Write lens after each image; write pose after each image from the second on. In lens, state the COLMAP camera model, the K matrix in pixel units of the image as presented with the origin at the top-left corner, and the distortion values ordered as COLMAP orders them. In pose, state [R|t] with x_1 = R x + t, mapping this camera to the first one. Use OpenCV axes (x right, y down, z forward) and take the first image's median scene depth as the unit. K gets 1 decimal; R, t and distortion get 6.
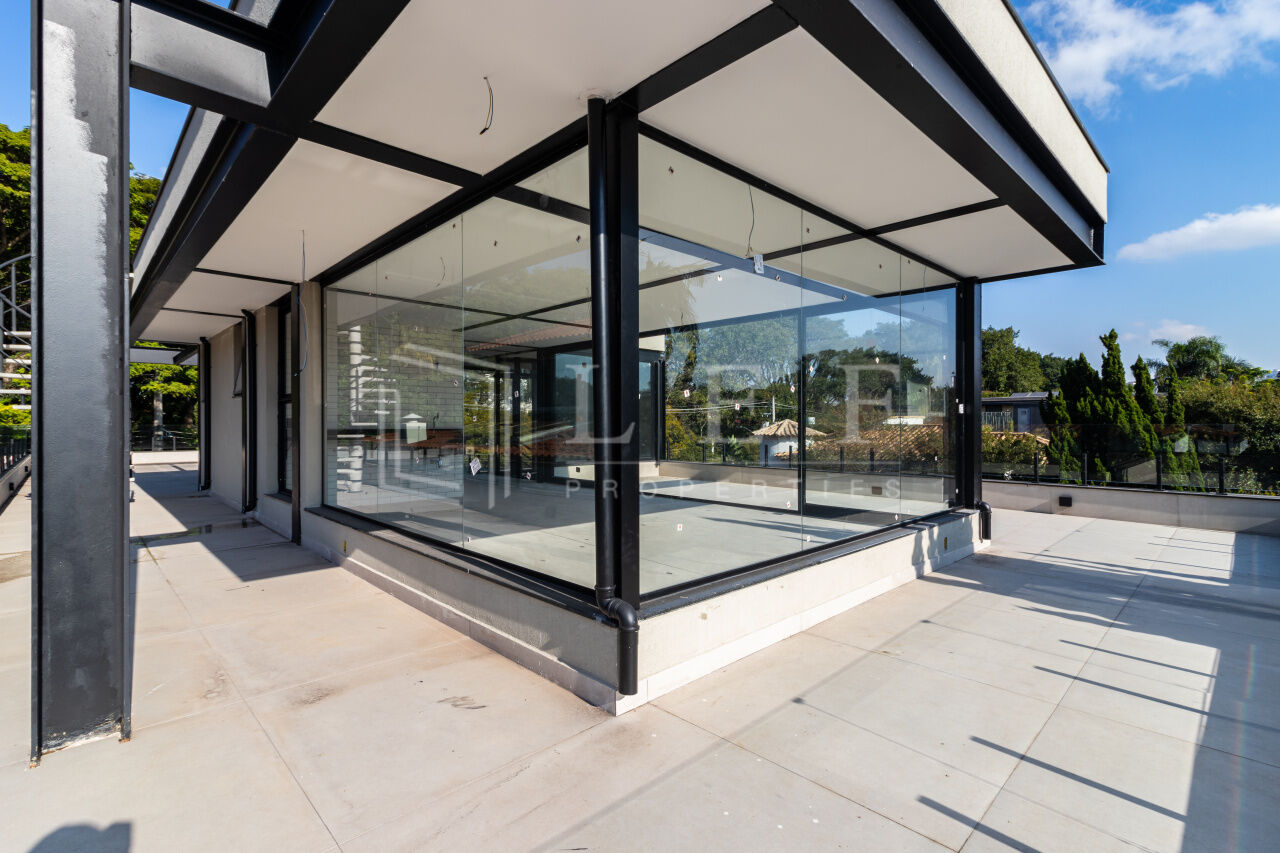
lens RADIAL K [[593.4, 0, 632.7], [0, 593.4, 419.2], [0, 0, 1]] dist [0.001470, 0.000120]
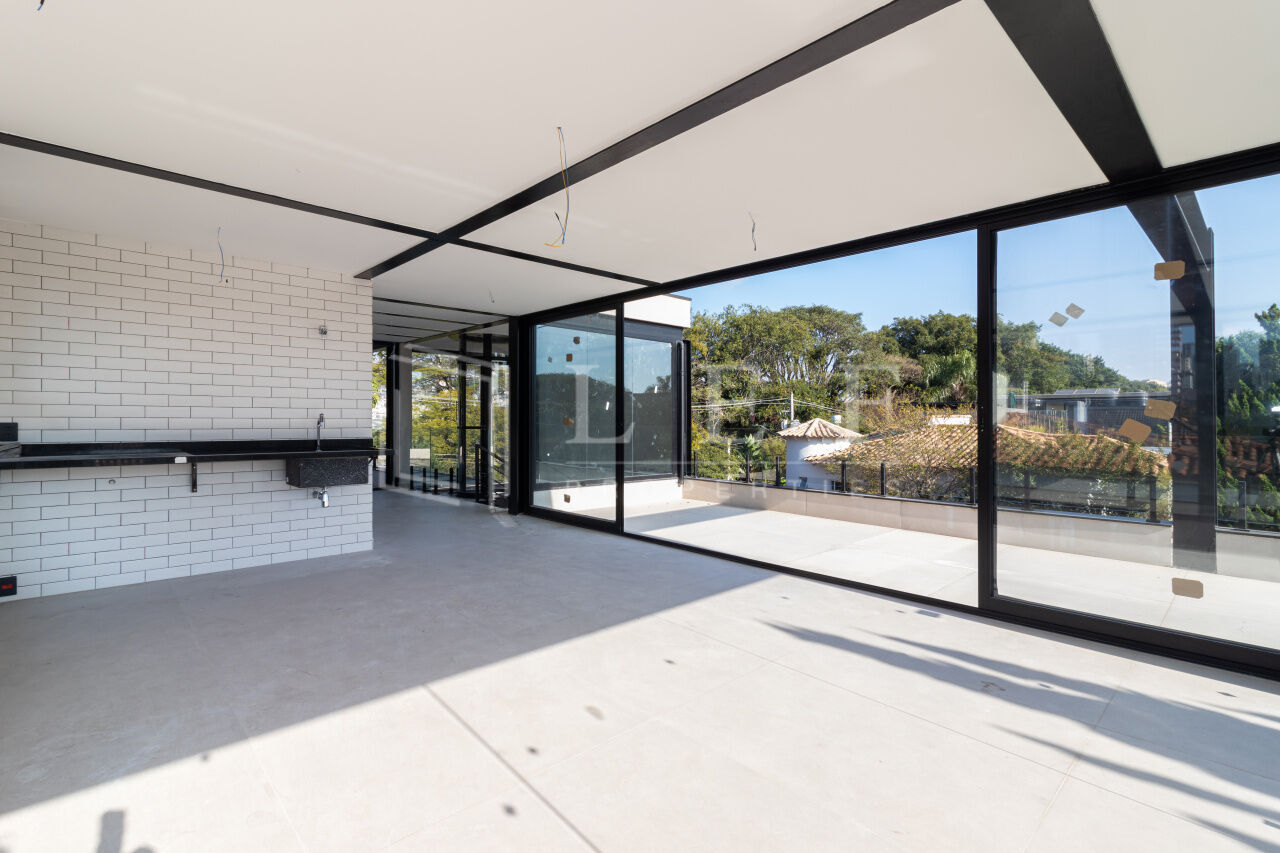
lens RADIAL K [[593.4, 0, 632.7], [0, 593.4, 419.2], [0, 0, 1]] dist [0.001470, 0.000120]
pose [[0.999908, 0.003700, -0.013085, -0.031264], [-0.003621, 0.999975, 0.006030, -0.024911], [0.013107, -0.005982, 0.999896, 1.089425]]
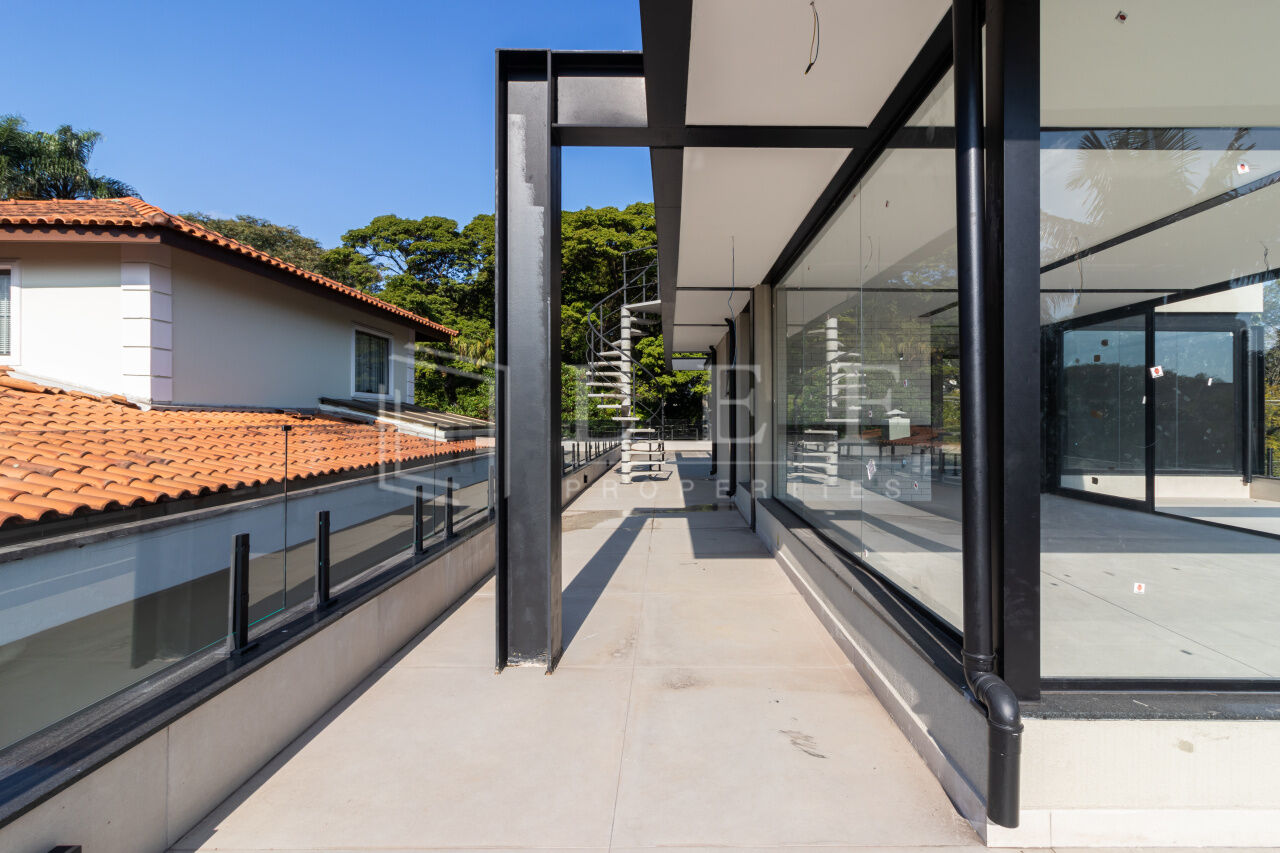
lens RADIAL K [[606.0, 0, 663.4], [0, 606.0, 417.1], [0, 0, 1]] dist [-0.001577, 0.000969]
pose [[0.726667, 0.001067, -0.686989, 0.130344], [0.001151, 0.999995, 0.002771, 0.001310], [0.686989, -0.002804, 0.726663, 0.169549]]
